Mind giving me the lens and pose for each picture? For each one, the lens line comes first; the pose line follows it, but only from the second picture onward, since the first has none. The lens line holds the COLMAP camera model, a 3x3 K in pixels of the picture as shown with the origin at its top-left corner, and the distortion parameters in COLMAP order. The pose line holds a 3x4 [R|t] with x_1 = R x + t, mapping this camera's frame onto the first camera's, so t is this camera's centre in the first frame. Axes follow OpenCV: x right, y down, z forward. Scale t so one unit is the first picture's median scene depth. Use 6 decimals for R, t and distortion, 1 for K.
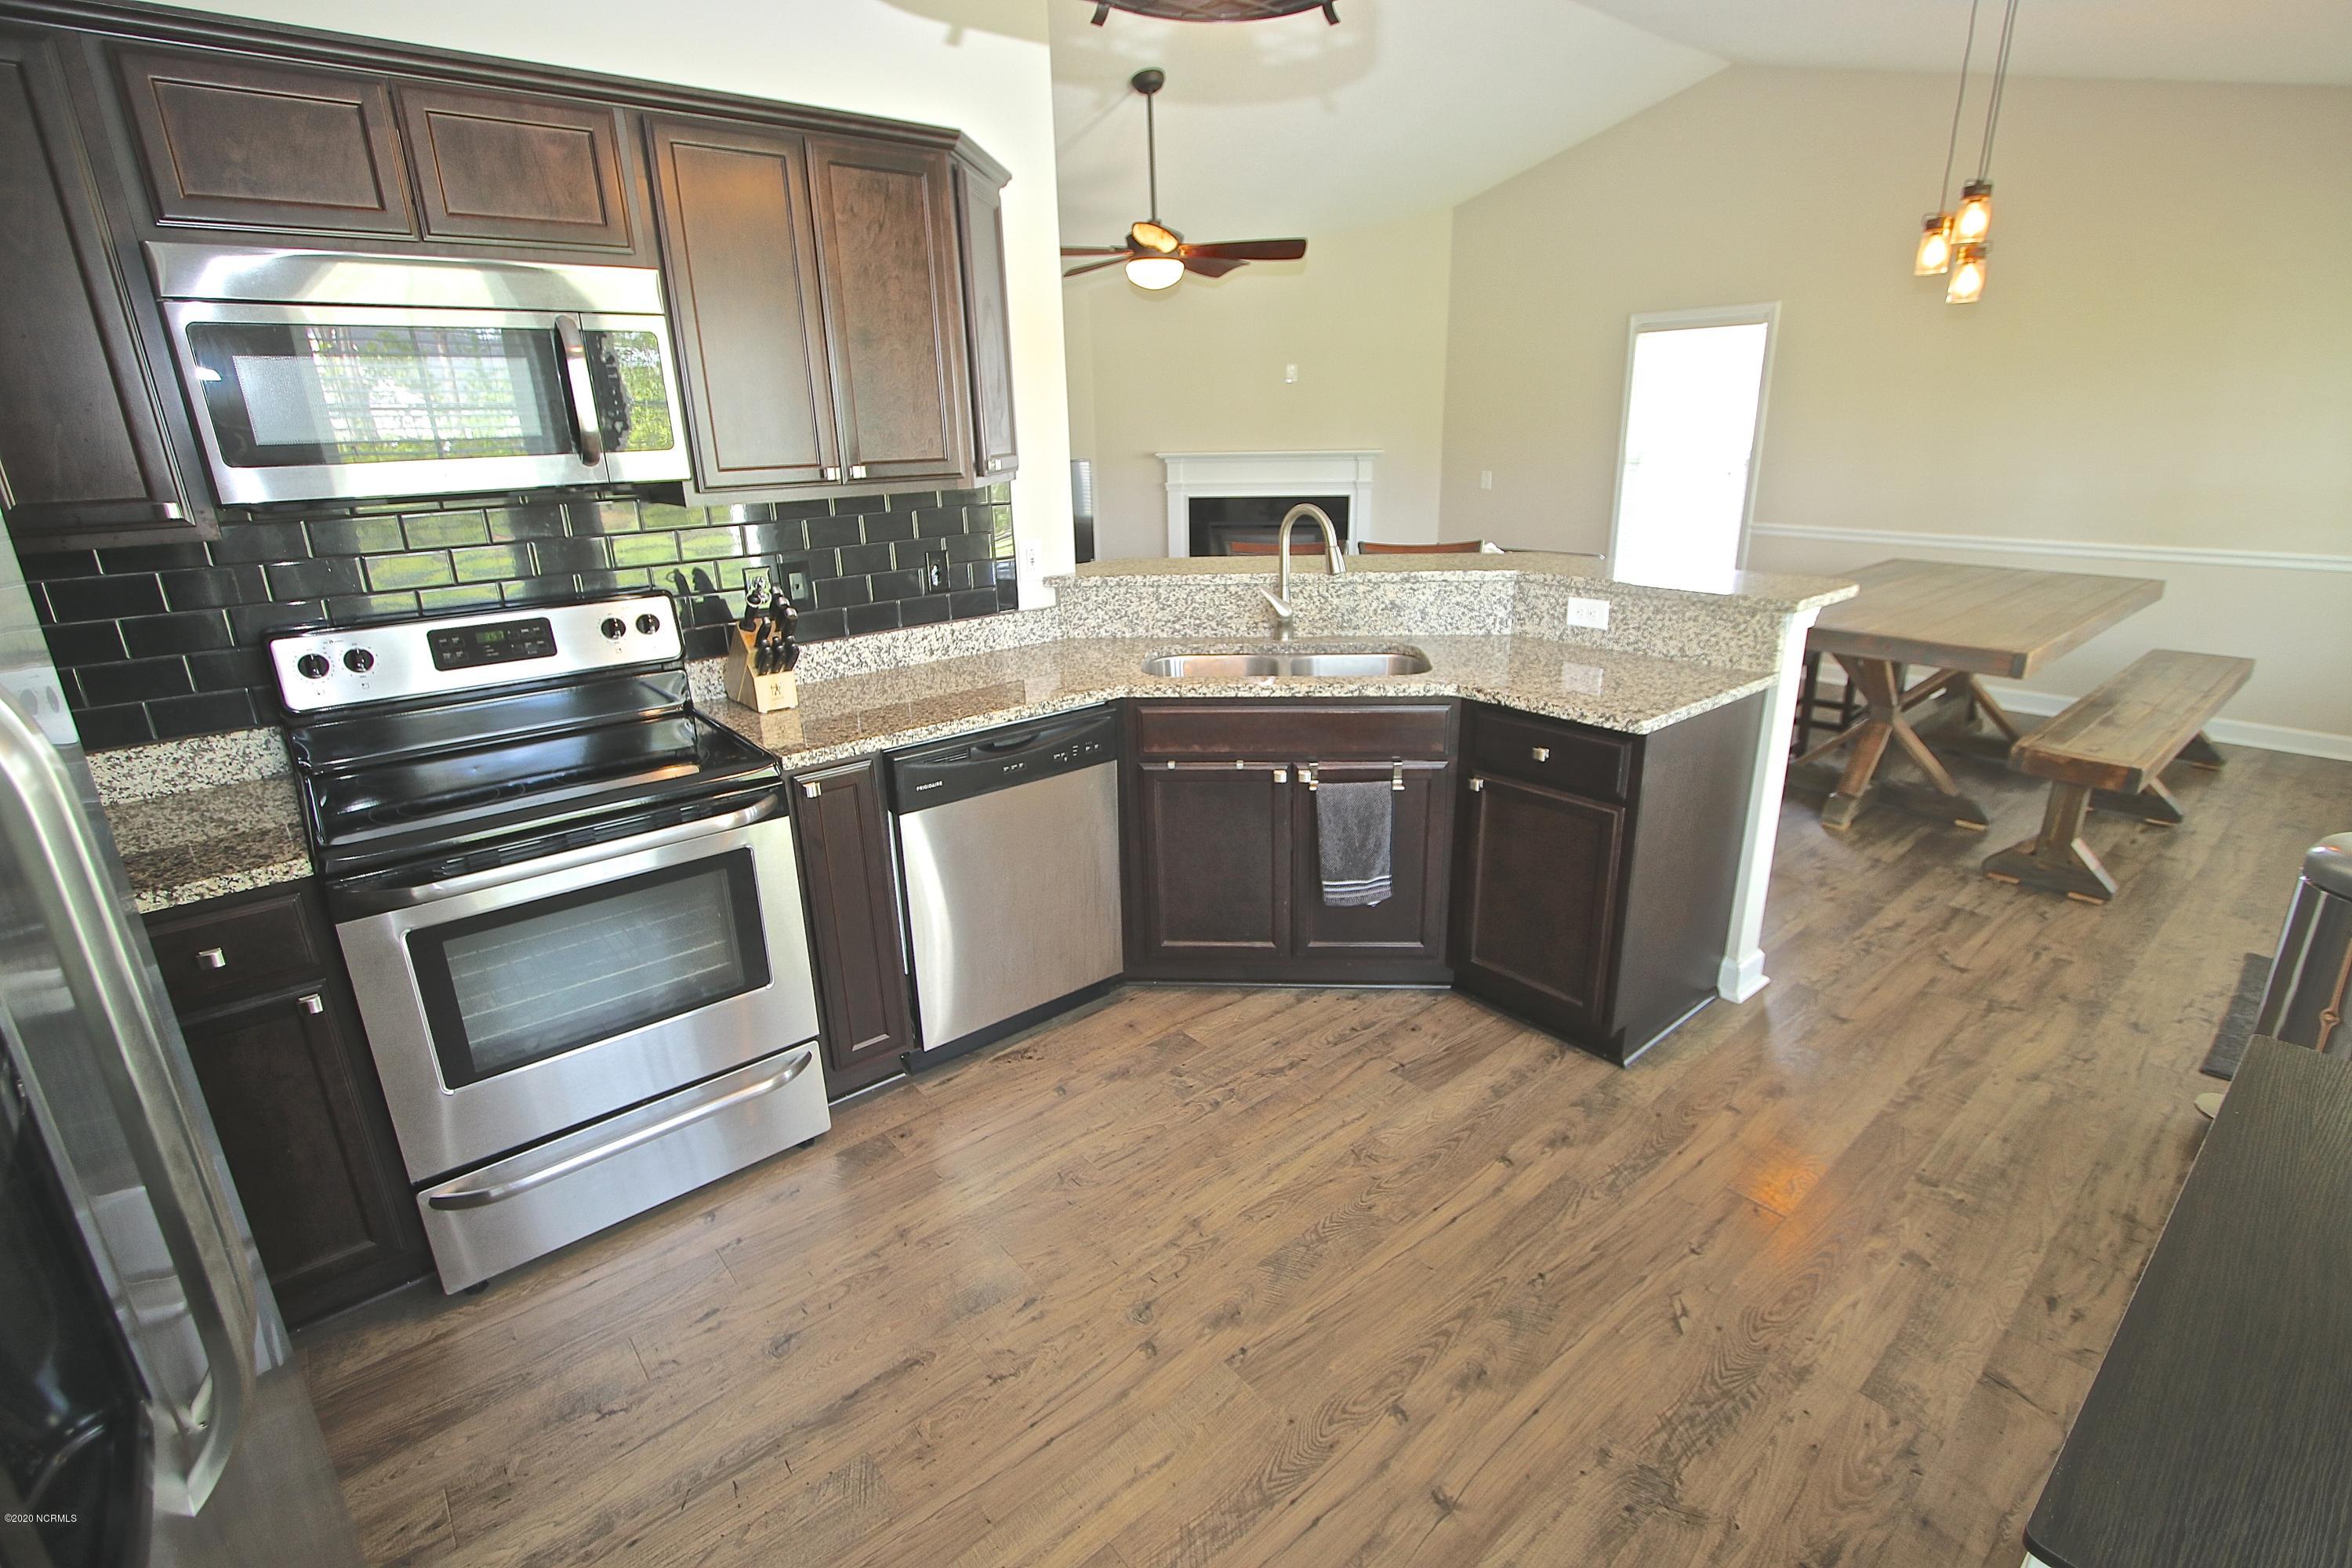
lens RADIAL K [[1076.4, 0, 1180.6], [0, 1076.4, 775.4], [0, 0, 1]] dist [-0.022129, 0.001826]
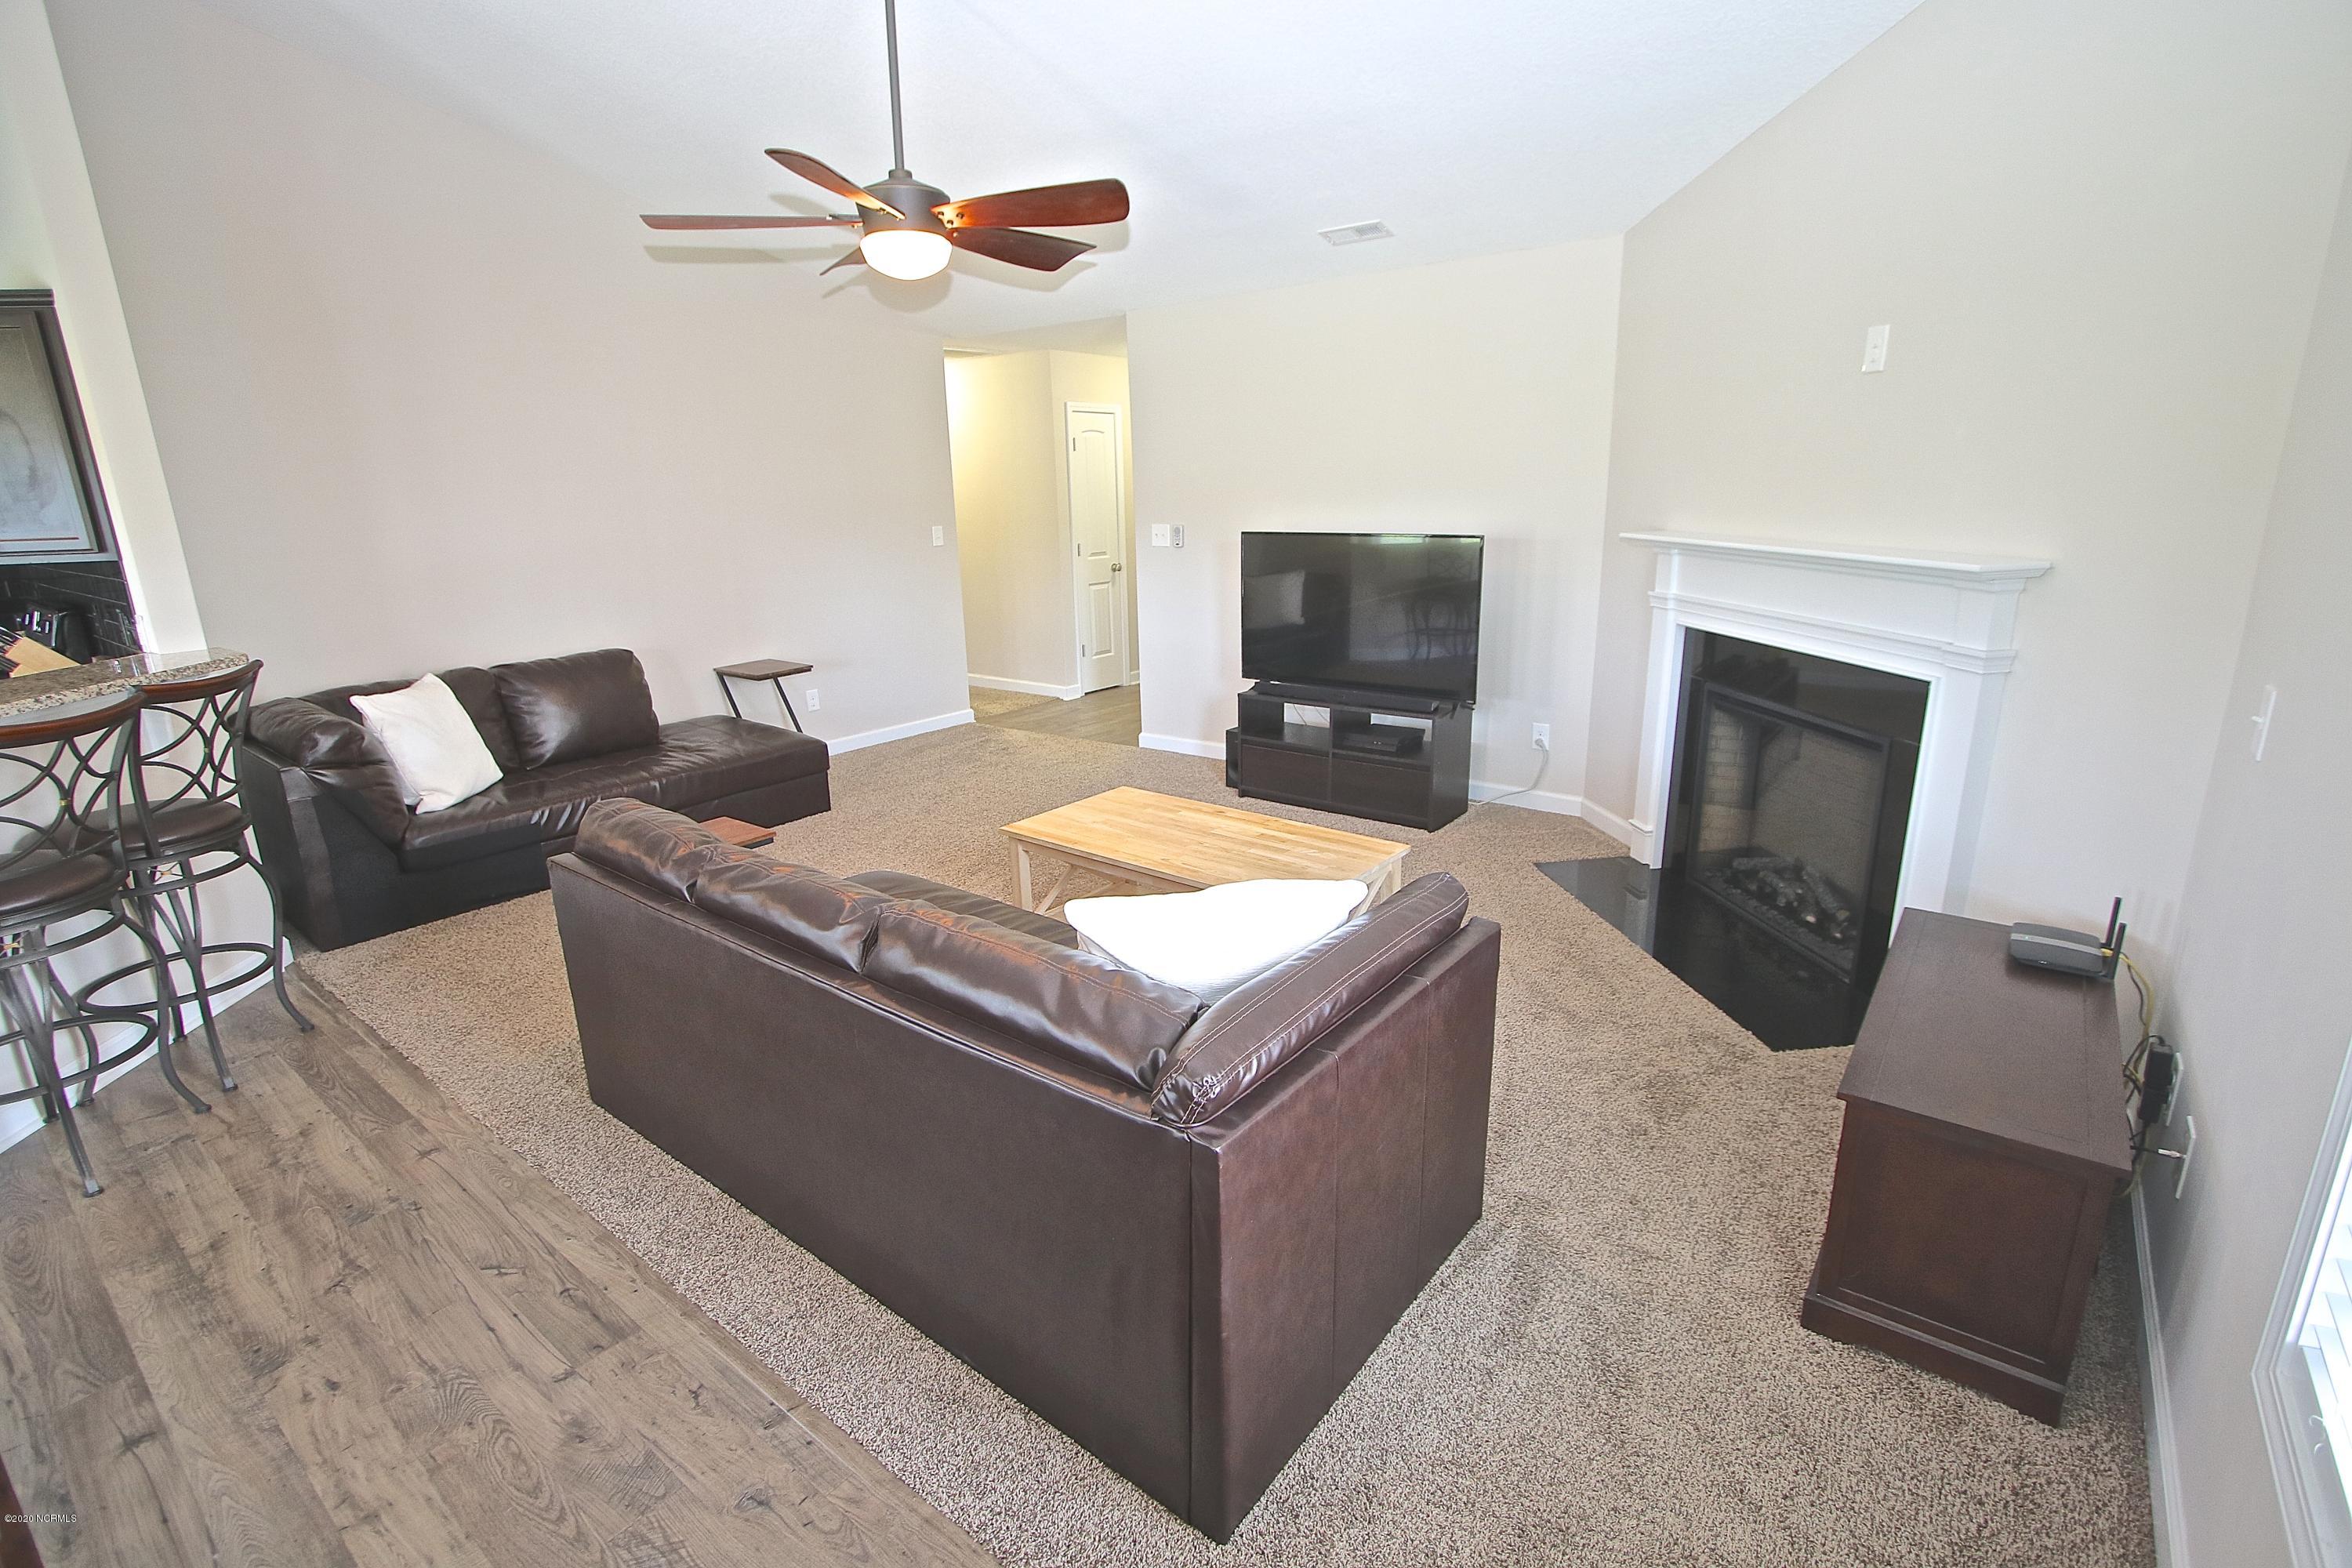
lens RADIAL K [[1069.4, 0, 1182.7], [0, 1069.4, 785.0], [0, 0, 1]] dist [-0.011890, 0.000088]
pose [[0.215098, 0.281071, -0.935271, 1.307338], [-0.290171, 0.932831, 0.213603, -0.686218], [0.932488, 0.225443, 0.282209, 2.002745]]
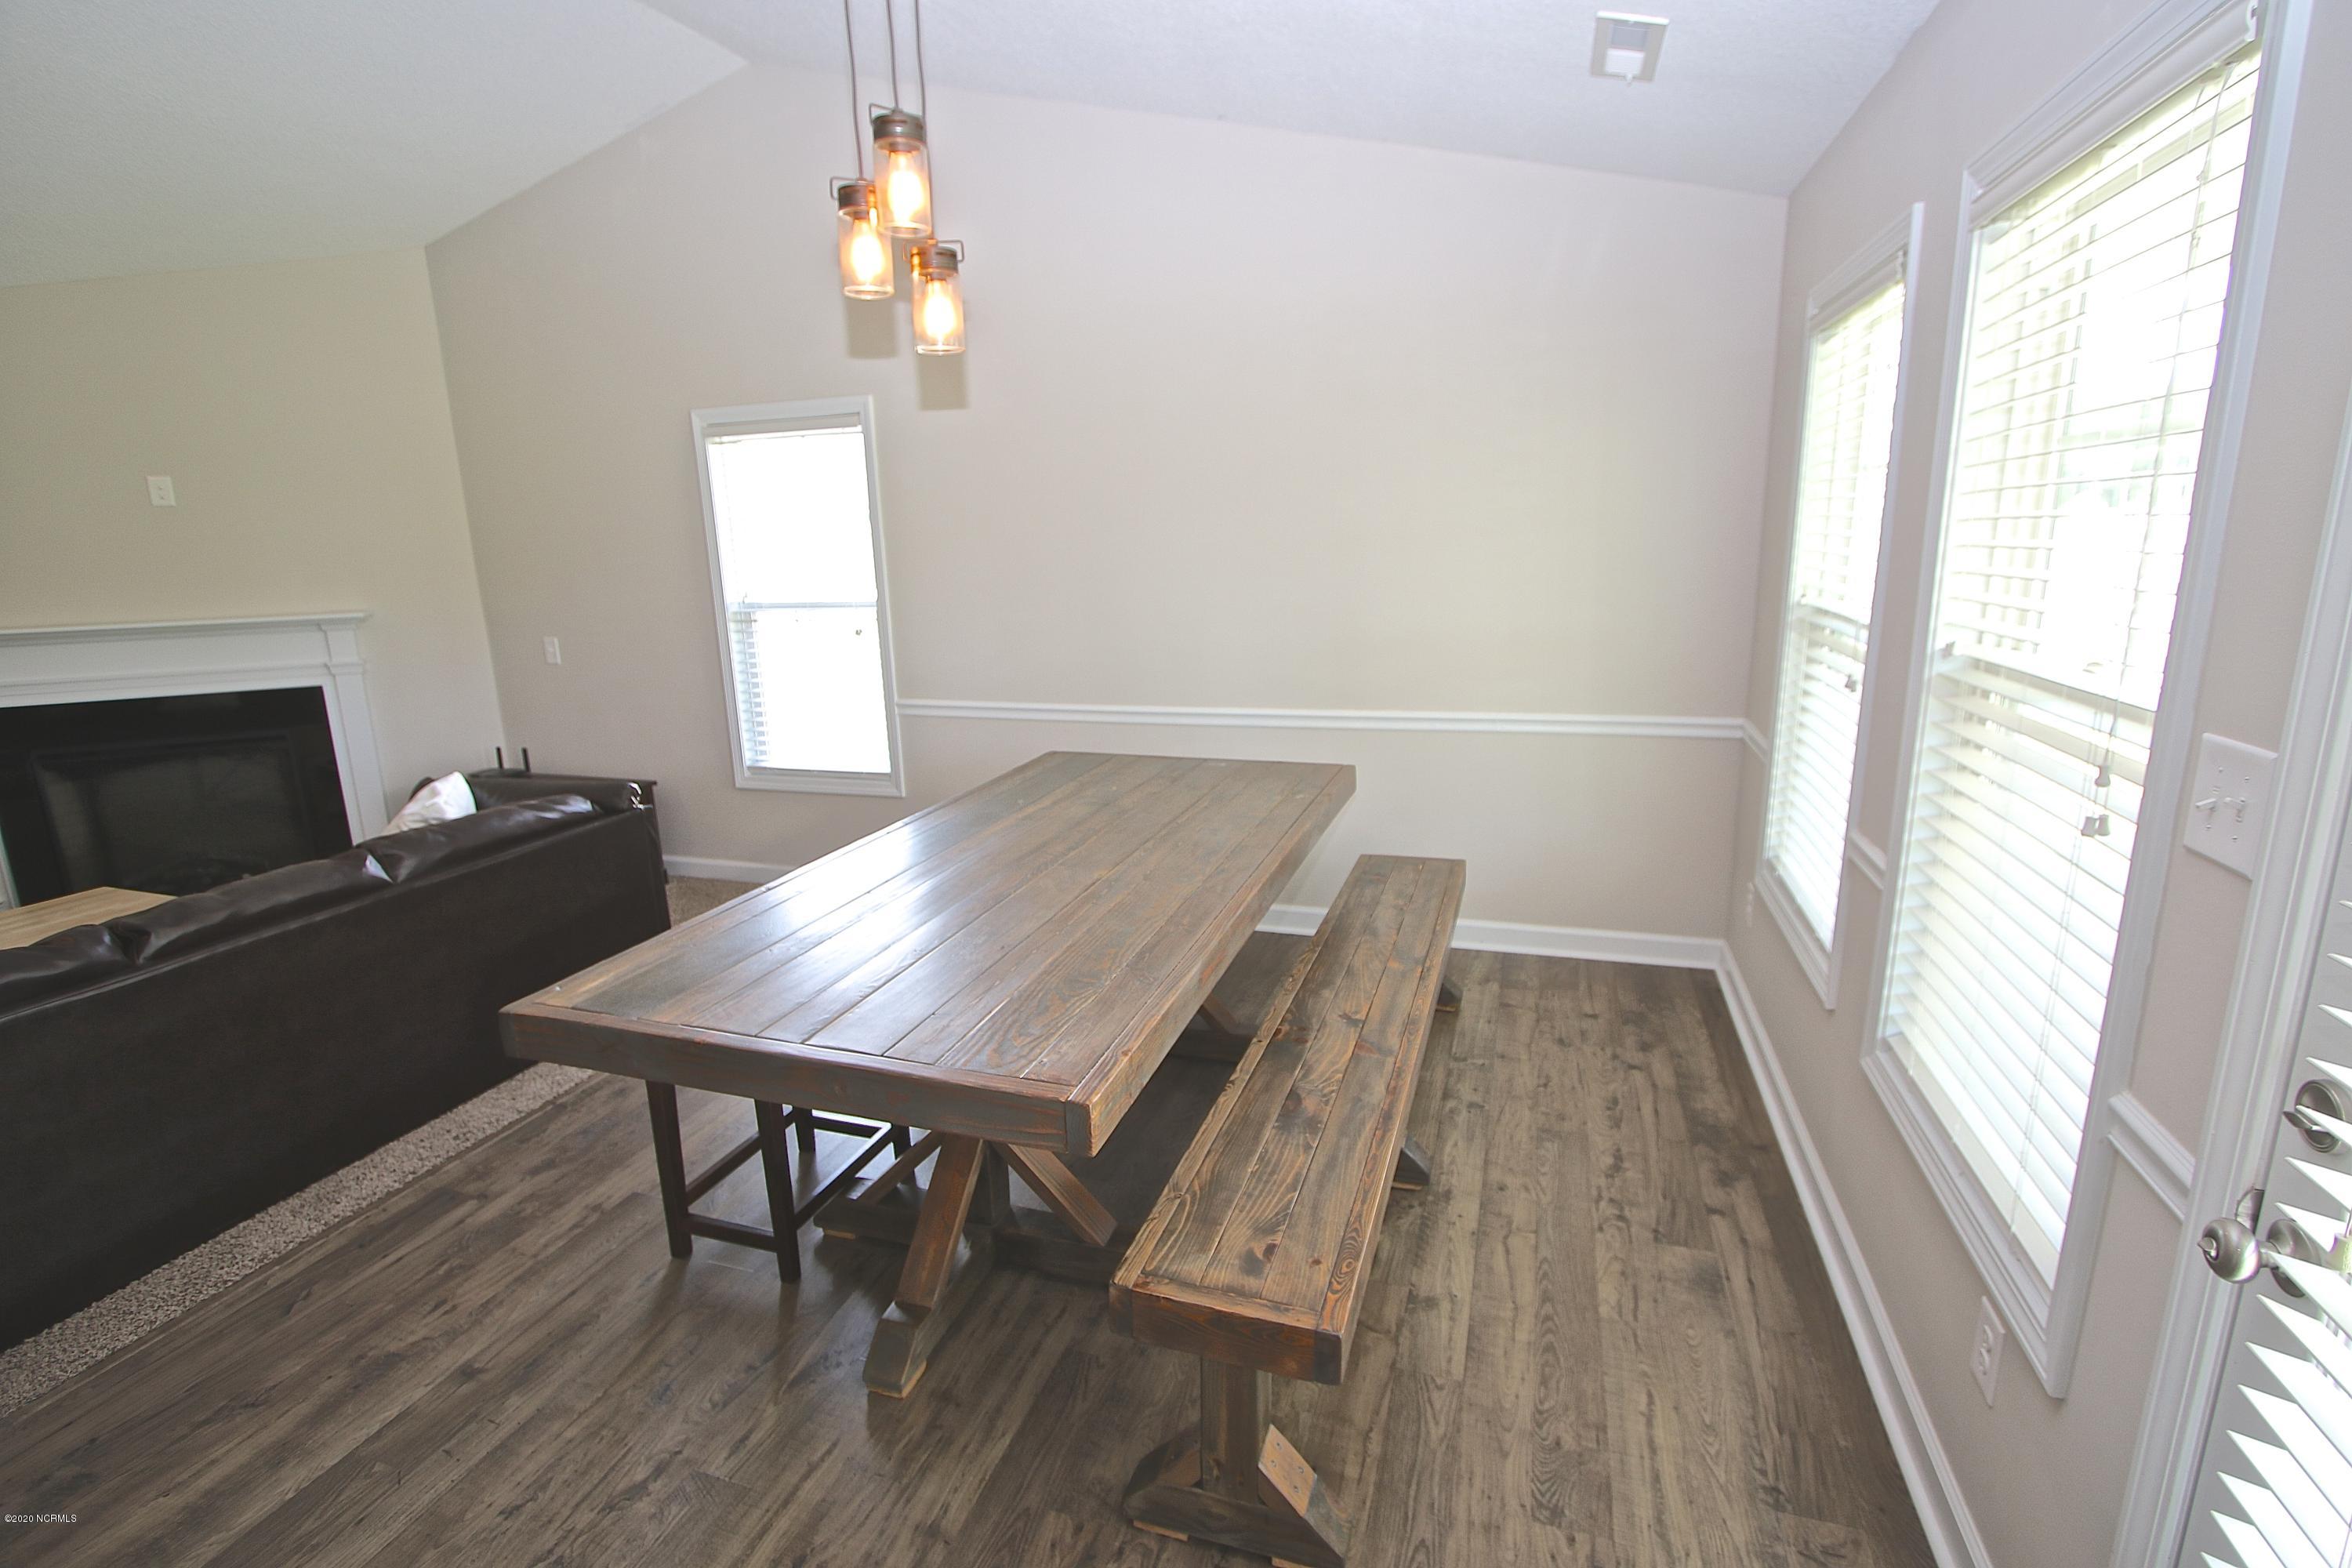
lens RADIAL K [[1078.4, 0, 1181.7], [0, 1078.4, 768.6], [0, 0, 1]] dist [-0.015326, 0.000577]
pose [[0.850835, -0.114920, 0.512711, 0.759456], [0.173497, 0.982505, -0.067695, -0.258672], [-0.495962, 0.146551, 0.855888, 0.715463]]
